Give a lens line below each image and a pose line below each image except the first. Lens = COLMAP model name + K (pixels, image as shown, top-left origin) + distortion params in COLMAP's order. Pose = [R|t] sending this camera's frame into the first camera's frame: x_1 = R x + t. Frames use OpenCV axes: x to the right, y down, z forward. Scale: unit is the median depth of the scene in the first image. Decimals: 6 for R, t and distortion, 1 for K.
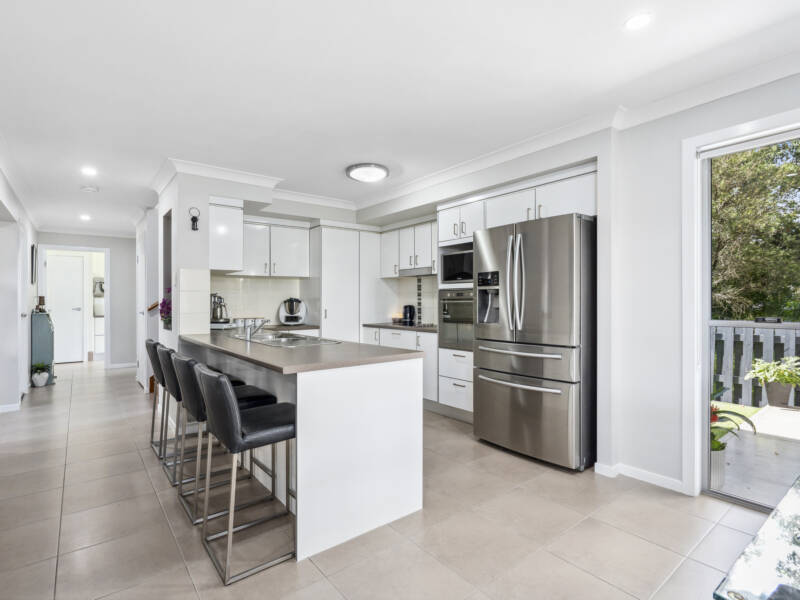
lens RADIAL K [[406.6, 0, 397.8], [0, 406.6, 303.3], [0, 0, 1]] dist [-0.000005, 0.000396]
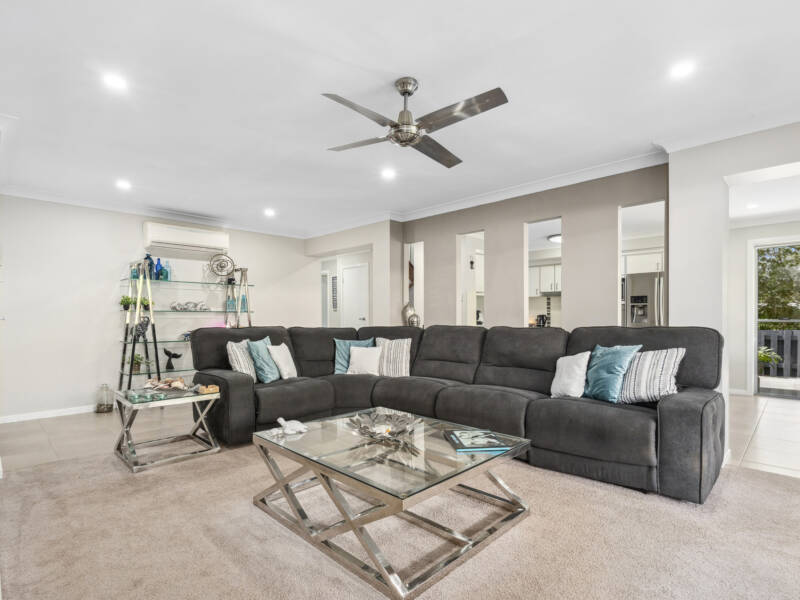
lens RADIAL K [[415.2, 0, 400.0], [0, 415.2, 300.0], [0, 0, 1]] dist [-0.004818, -0.000791]
pose [[0.991163, 0.017221, 0.131524, -0.991868], [-0.011413, 0.998931, -0.044789, 0.035083], [-0.132155, 0.042892, 0.990301, -0.684938]]
